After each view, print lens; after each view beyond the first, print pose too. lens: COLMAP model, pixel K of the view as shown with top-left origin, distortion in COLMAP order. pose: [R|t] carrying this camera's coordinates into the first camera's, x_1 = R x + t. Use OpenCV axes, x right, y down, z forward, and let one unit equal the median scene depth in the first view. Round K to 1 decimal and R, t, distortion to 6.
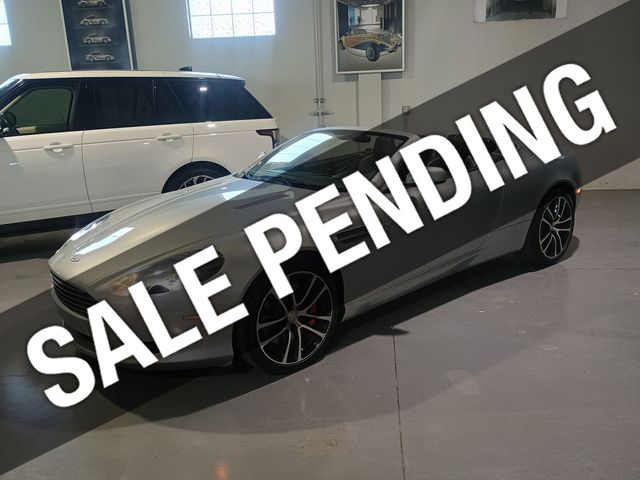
lens RADIAL K [[552.0, 0, 322.4], [0, 552.0, 241.2], [0, 0, 1]] dist [0.062957, -0.062466]
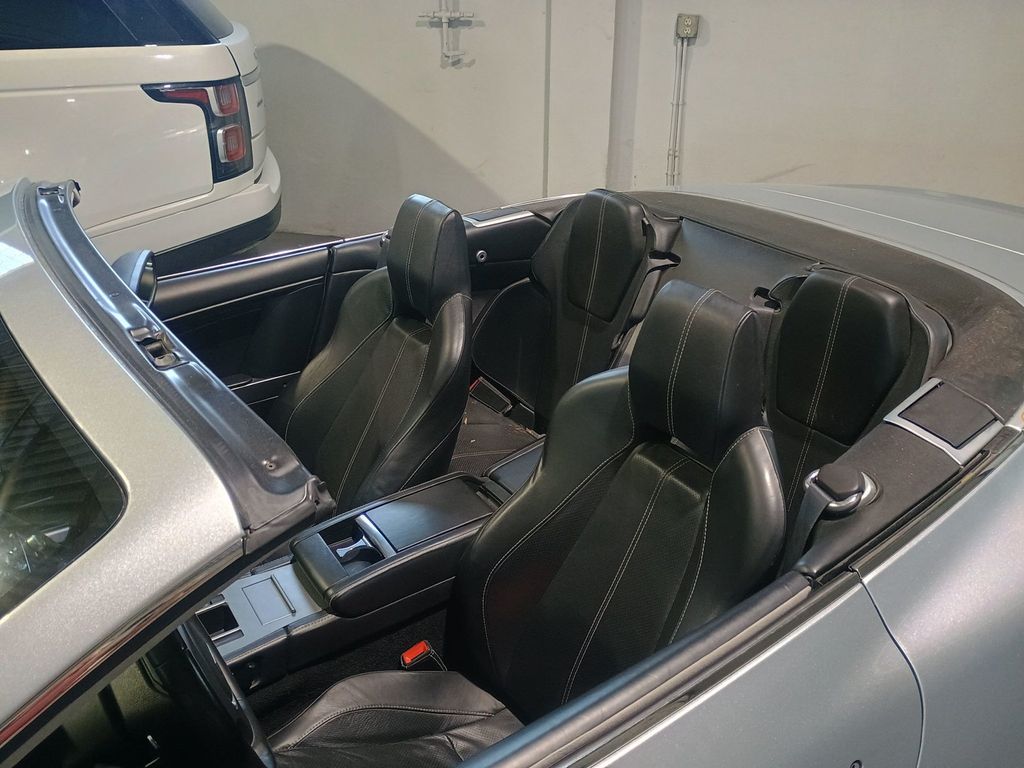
lens RADIAL K [[883.2, 0, 515.8], [0, 883.2, 386.0], [0, 0, 1]] dist [0.062957, -0.062466]
pose [[0.990360, 0.098421, -0.097474, 0.125608], [-0.077148, 0.976344, 0.201990, -0.127436], [0.115048, -0.192523, 0.974525, 0.422400]]
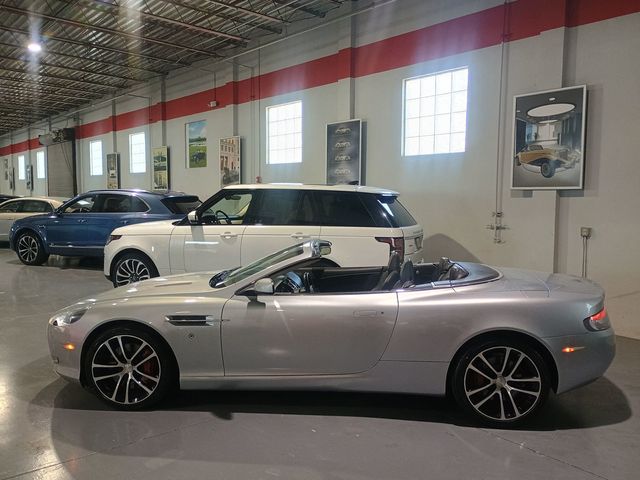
lens RADIAL K [[552.0, 0, 322.4], [0, 552.0, 241.2], [0, 0, 1]] dist [0.062957, -0.062466]
pose [[0.709208, 0.100164, -0.697847, 0.486078], [-0.218347, 0.972392, -0.082332, -0.063907], [0.670335, 0.210763, 0.711499, 0.113856]]
